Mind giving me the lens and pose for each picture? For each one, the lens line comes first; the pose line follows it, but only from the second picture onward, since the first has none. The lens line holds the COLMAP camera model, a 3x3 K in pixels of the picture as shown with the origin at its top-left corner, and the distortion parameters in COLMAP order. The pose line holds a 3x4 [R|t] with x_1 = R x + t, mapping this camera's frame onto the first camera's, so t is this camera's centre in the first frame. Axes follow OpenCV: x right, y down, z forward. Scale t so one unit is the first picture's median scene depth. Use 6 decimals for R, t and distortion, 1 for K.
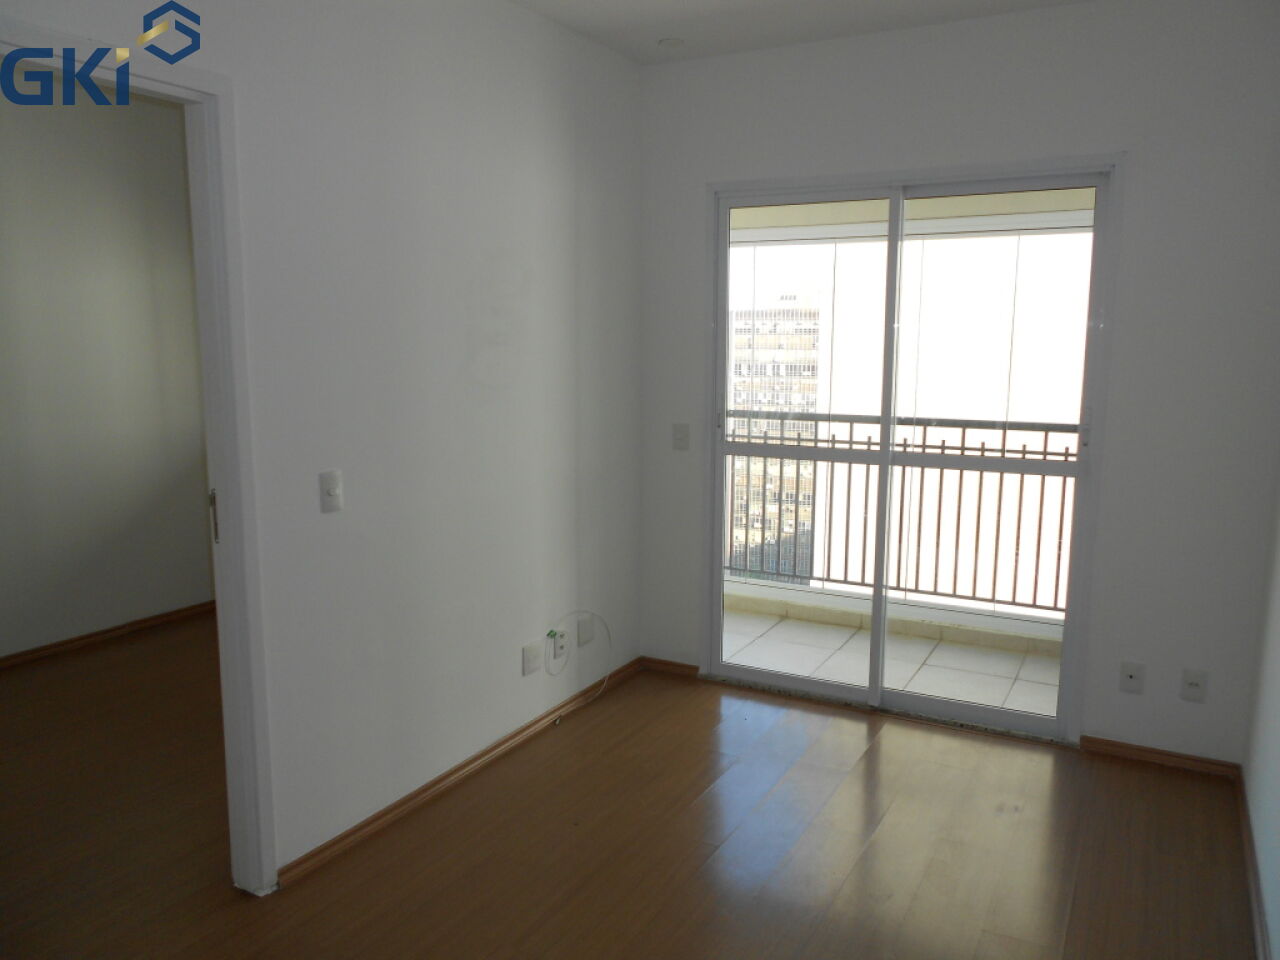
lens RADIAL K [[982.8, 0, 648.3], [0, 982.8, 499.3], [0, 0, 1]] dist [0.015764, 0.010005]
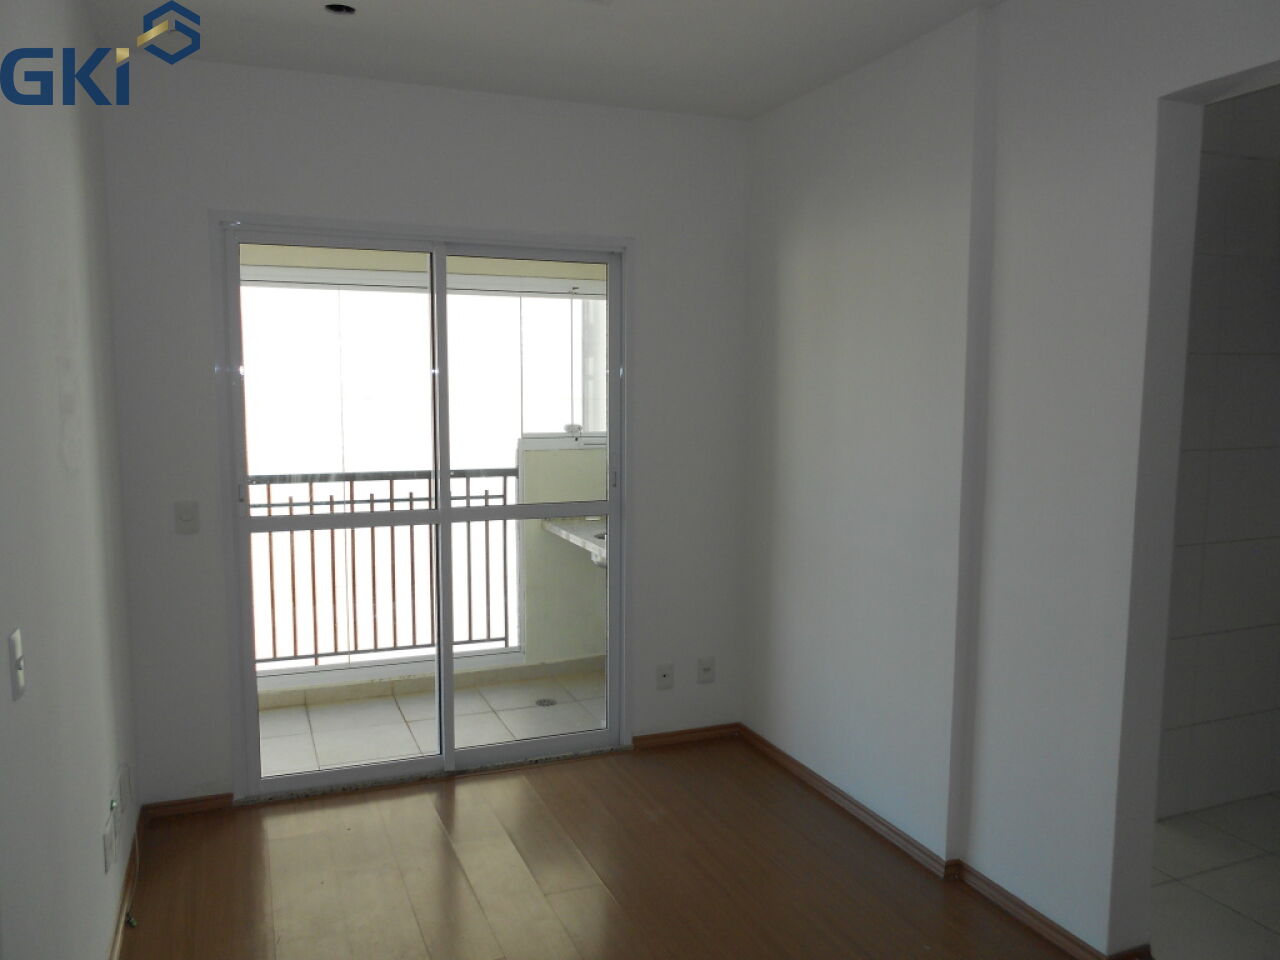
lens RADIAL K [[982.8, 0, 627.7], [0, 982.8, 484.2], [0, 0, 1]] dist [0.015764, 0.010005]
pose [[0.645298, -0.075408, 0.760200, -0.363054], [0.125320, 0.992084, -0.007969, -0.037772], [-0.753582, 0.100411, 0.649640, 0.211772]]
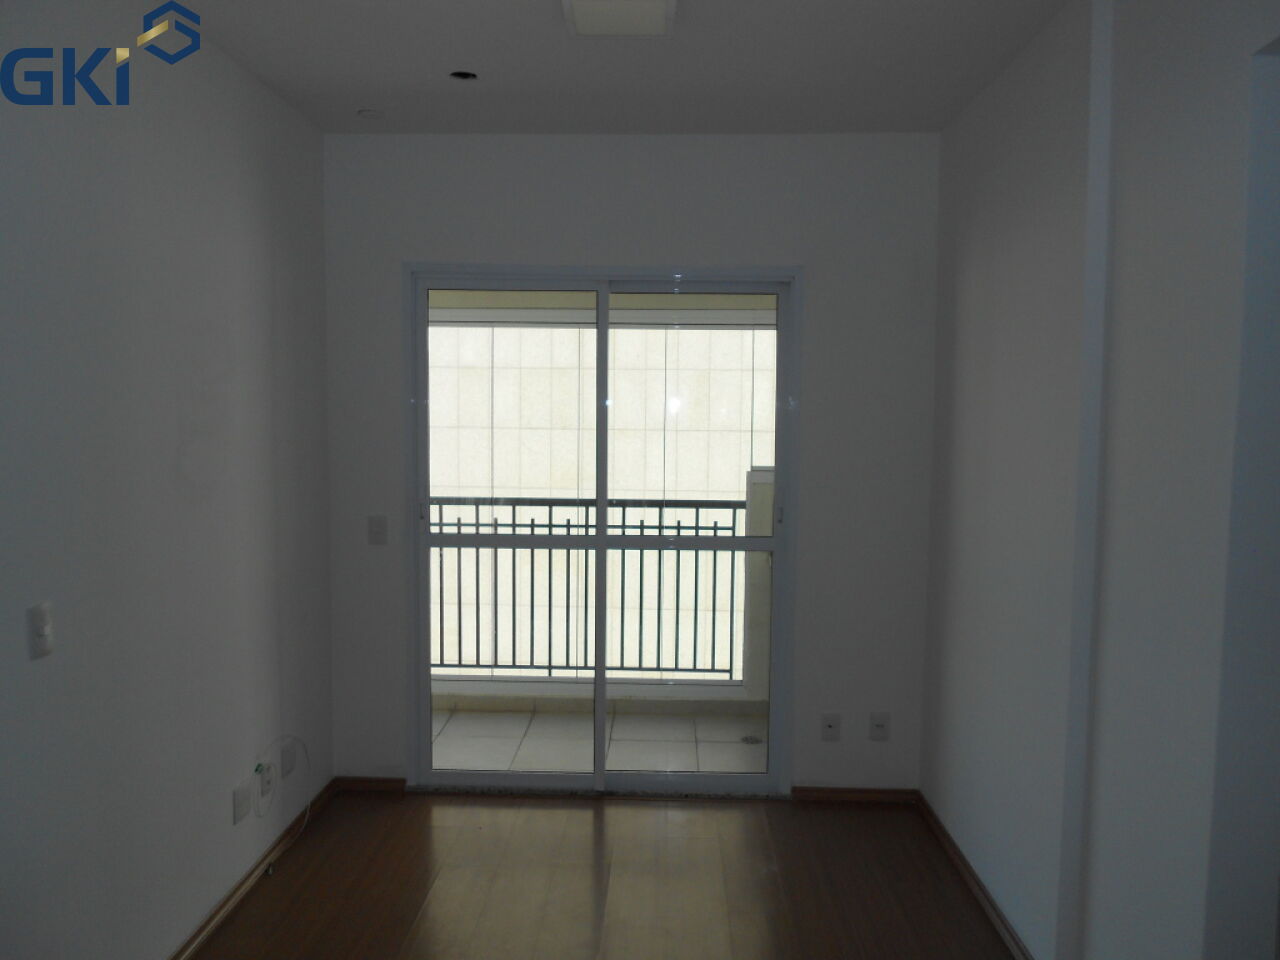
lens RADIAL K [[982.8, 0, 643.8], [0, 982.8, 493.8], [0, 0, 1]] dist [0.015764, 0.010005]
pose [[0.892653, -0.028367, 0.449851, -0.166204], [0.066053, 0.995476, -0.068297, -0.016744], [-0.445878, 0.090679, 0.890489, 0.069191]]
